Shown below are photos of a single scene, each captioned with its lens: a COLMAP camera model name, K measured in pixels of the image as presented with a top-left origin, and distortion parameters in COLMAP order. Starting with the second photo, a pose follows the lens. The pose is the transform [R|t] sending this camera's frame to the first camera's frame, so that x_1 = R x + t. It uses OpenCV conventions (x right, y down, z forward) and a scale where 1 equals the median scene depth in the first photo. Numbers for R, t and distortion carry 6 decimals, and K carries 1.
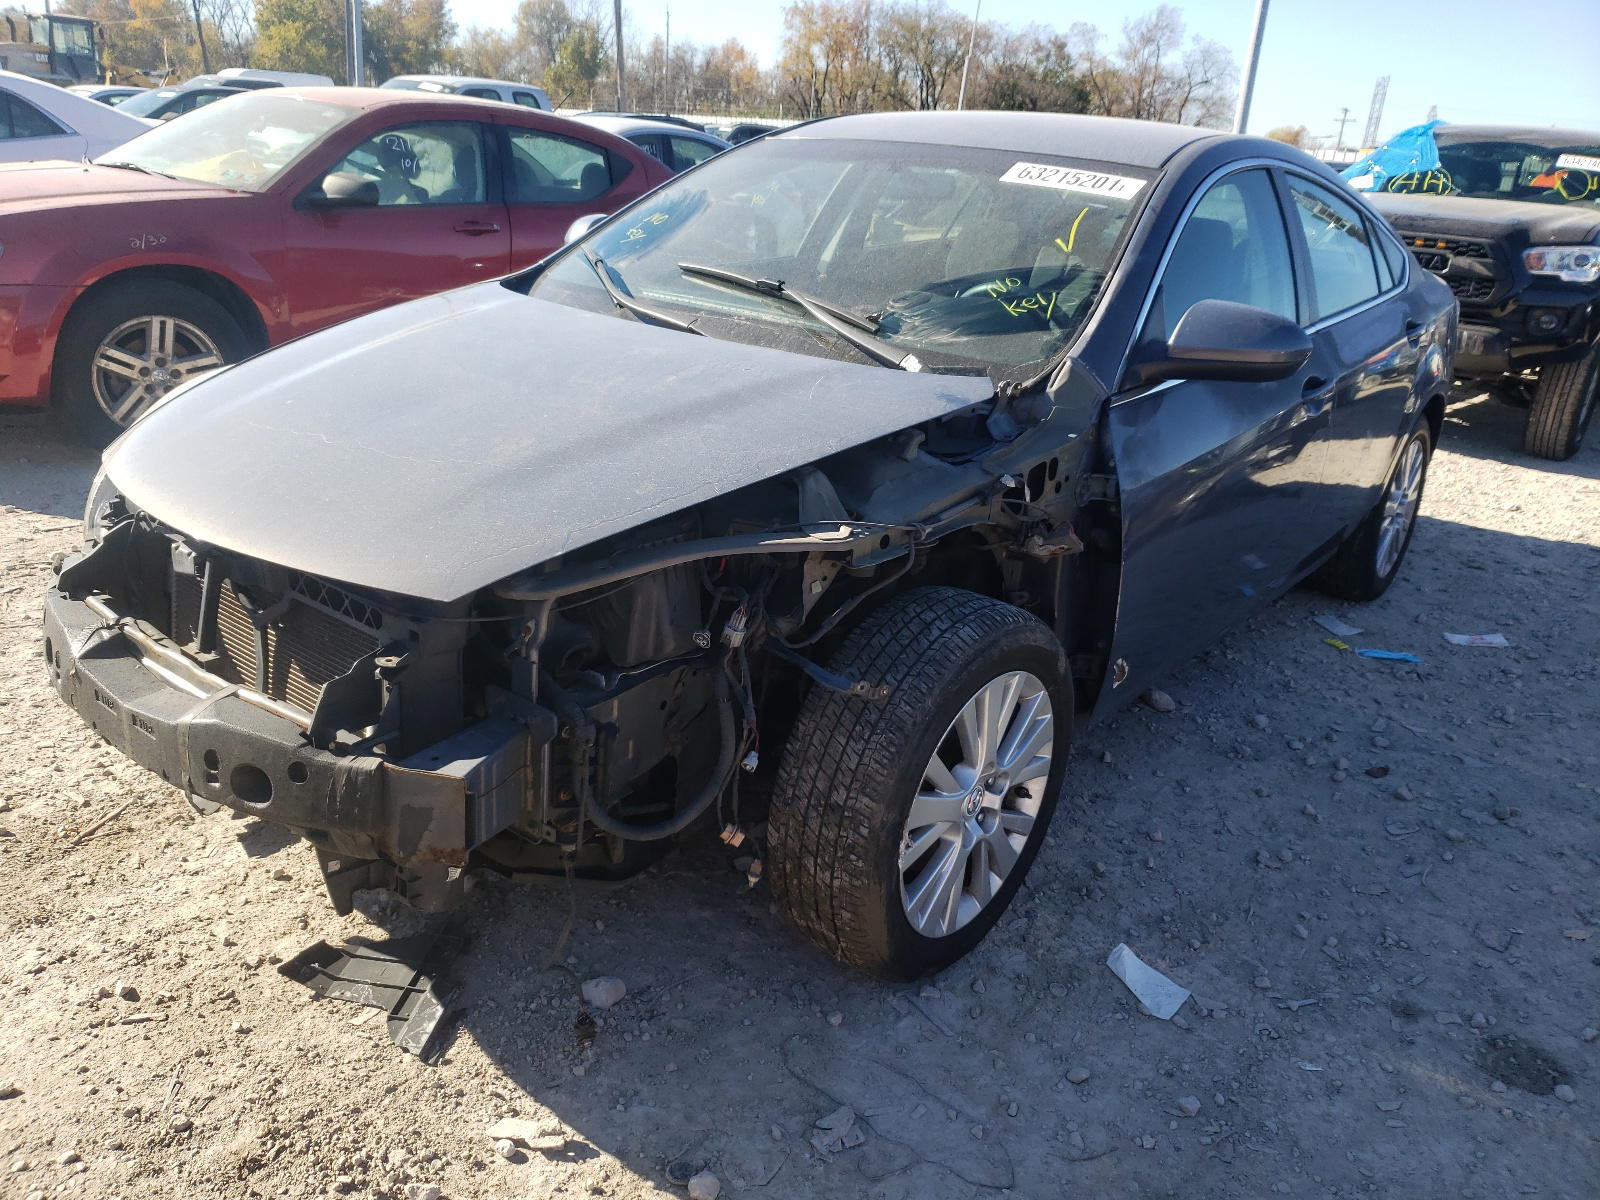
lens RADIAL K [[1273.2, 0, 800.0], [0, 1273.2, 600.0], [0, 0, 1]] dist [-0.041528, 0.091961]
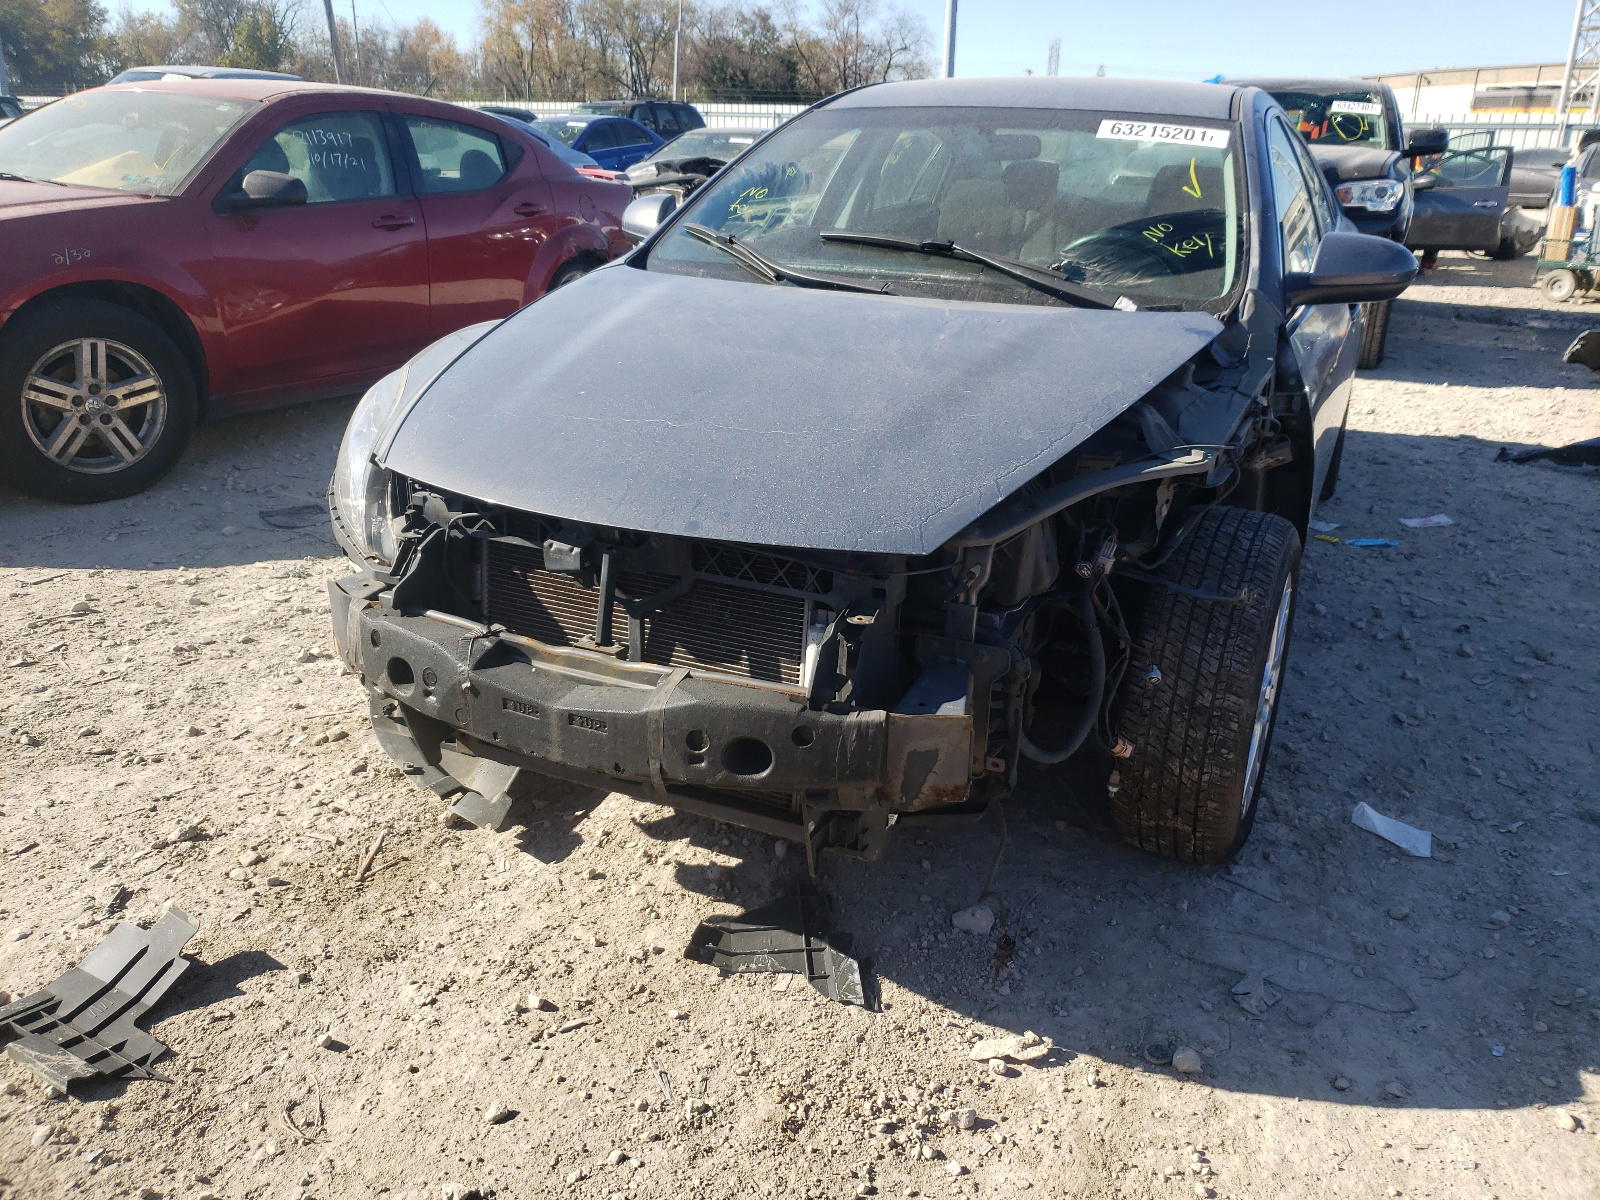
lens RADIAL K [[1273.2, 0, 800.0], [0, 1273.2, 600.0], [0, 0, 1]] dist [-0.041528, 0.091961]
pose [[0.968255, -0.126973, 0.215314, -0.230906], [0.123494, 0.991904, 0.029590, -0.001997], [-0.217328, -0.002061, 0.976096, 0.001771]]
